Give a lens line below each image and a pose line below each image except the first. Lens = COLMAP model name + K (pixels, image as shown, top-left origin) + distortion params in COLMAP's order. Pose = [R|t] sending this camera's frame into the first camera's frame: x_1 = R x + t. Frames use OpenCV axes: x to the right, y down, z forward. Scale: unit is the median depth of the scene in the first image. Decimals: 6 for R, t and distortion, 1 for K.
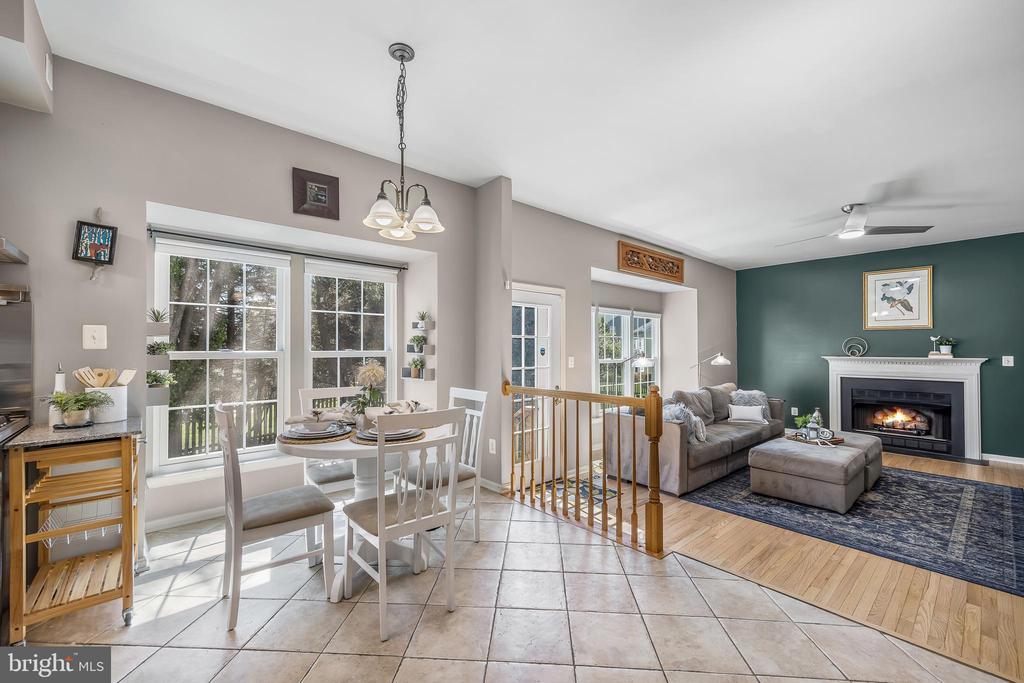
lens RADIAL K [[410.7, 0, 509.7], [0, 410.7, 341.7], [0, 0, 1]] dist [0.002368, -0.000870]
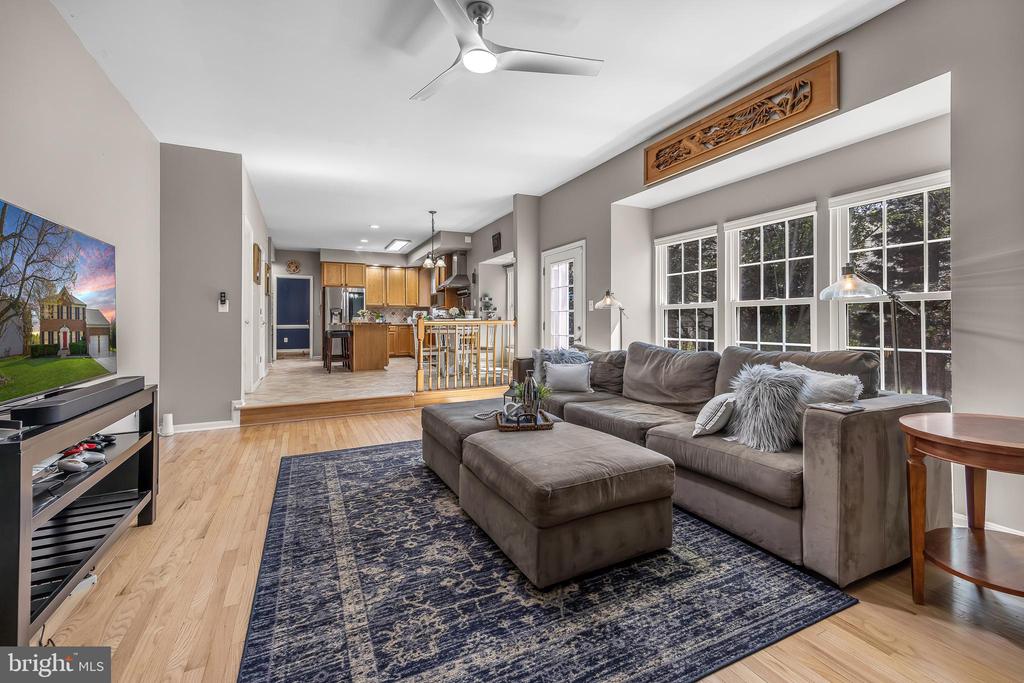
lens RADIAL K [[434.0, 0, 515.1], [0, 434.0, 317.2], [0, 0, 1]] dist [-0.000189, 0.000056]
pose [[-0.246007, -0.012097, -0.969193, 1.128884], [0.023283, 0.999560, -0.018386, 0.084345], [0.968988, -0.027089, -0.245617, 0.959025]]
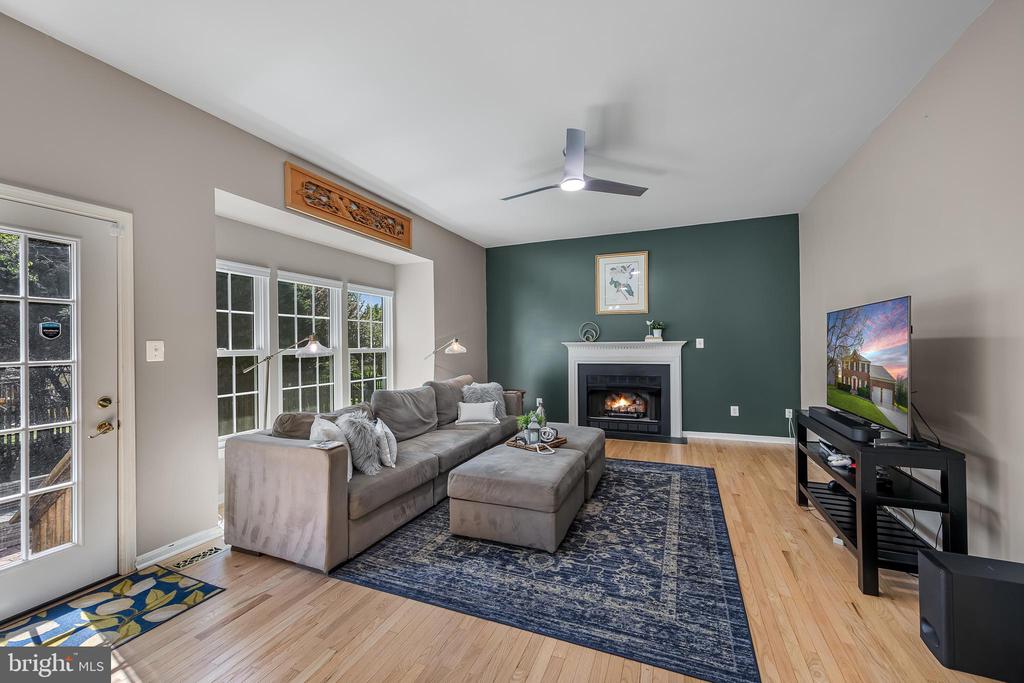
lens RADIAL K [[410.7, 0, 506.9], [0, 410.7, 343.6], [0, 0, 1]] dist [0.002368, -0.000870]
pose [[0.894128, -0.011169, 0.447672, 0.283368], [0.004493, 0.999862, 0.015972, 0.028543], [-0.447788, -0.012269, 0.894055, 0.268965]]
